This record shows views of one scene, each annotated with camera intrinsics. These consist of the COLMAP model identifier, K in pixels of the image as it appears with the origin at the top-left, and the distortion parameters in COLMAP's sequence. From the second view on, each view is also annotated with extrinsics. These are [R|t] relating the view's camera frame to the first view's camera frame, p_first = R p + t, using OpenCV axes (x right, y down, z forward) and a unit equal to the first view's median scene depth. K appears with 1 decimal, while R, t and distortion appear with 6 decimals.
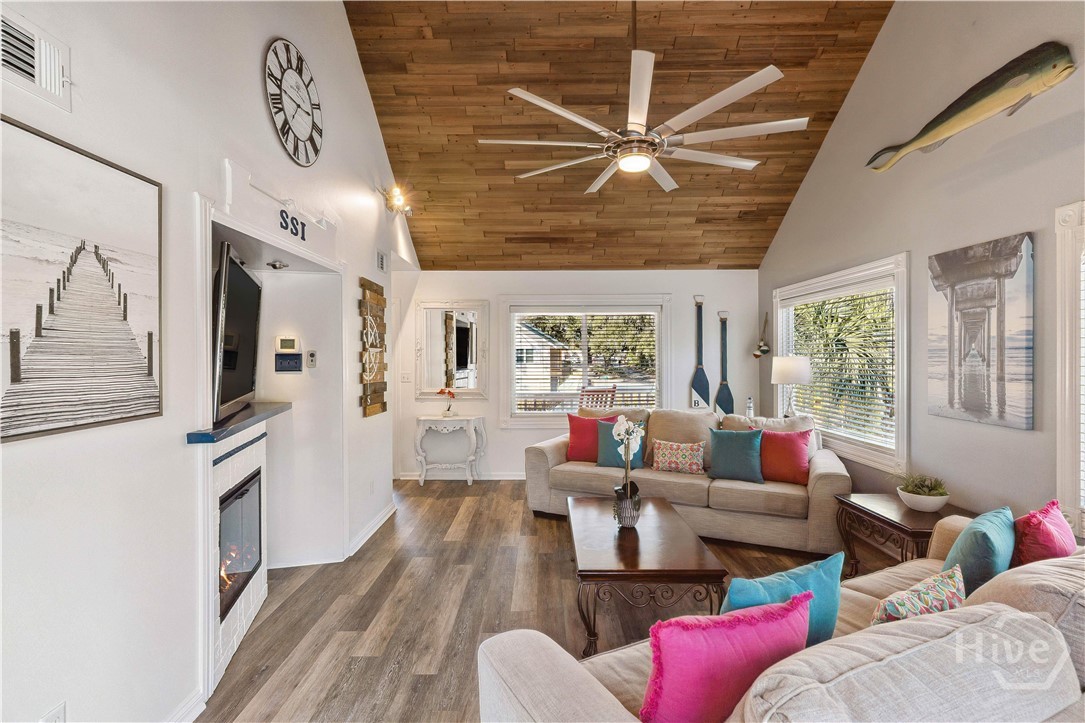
lens RADIAL K [[512.6, 0, 538.8], [0, 512.6, 357.8], [0, 0, 1]] dist [-0.002048, 0.001303]
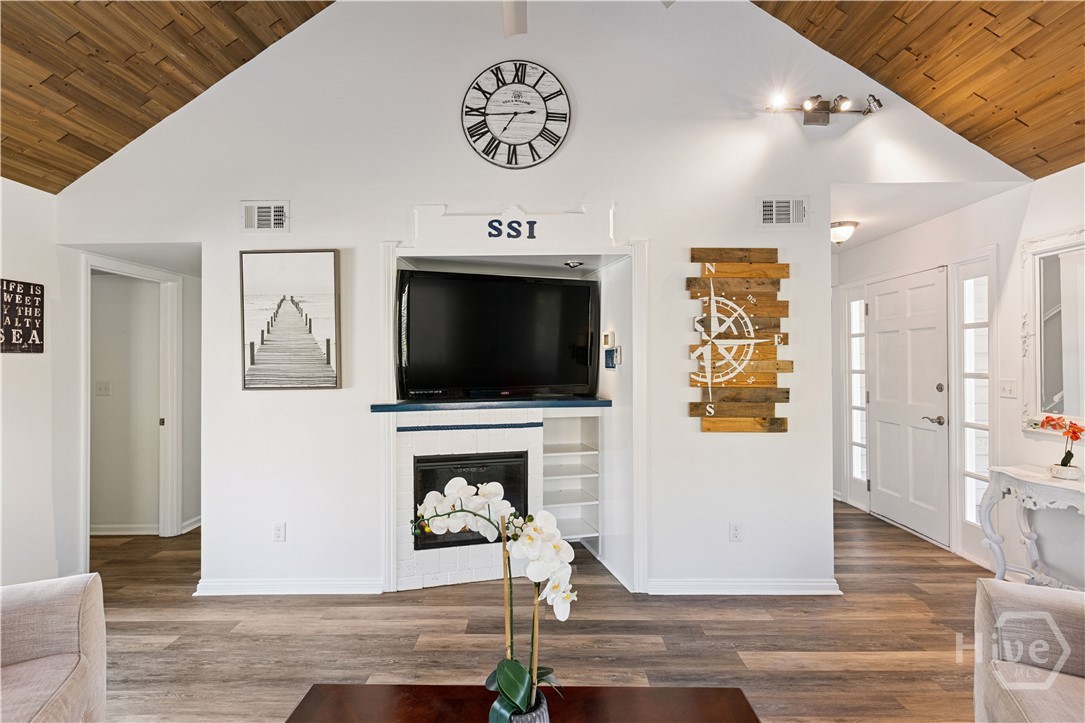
lens RADIAL K [[512.6, 0, 540.1], [0, 512.6, 357.9], [0, 0, 1]] dist [-0.002048, 0.001303]
pose [[-0.007081, -0.001409, -0.999974, 0.820833], [0.002248, 0.999996, -0.001424, 0.015472], [0.999972, -0.002258, -0.007078, 1.492462]]
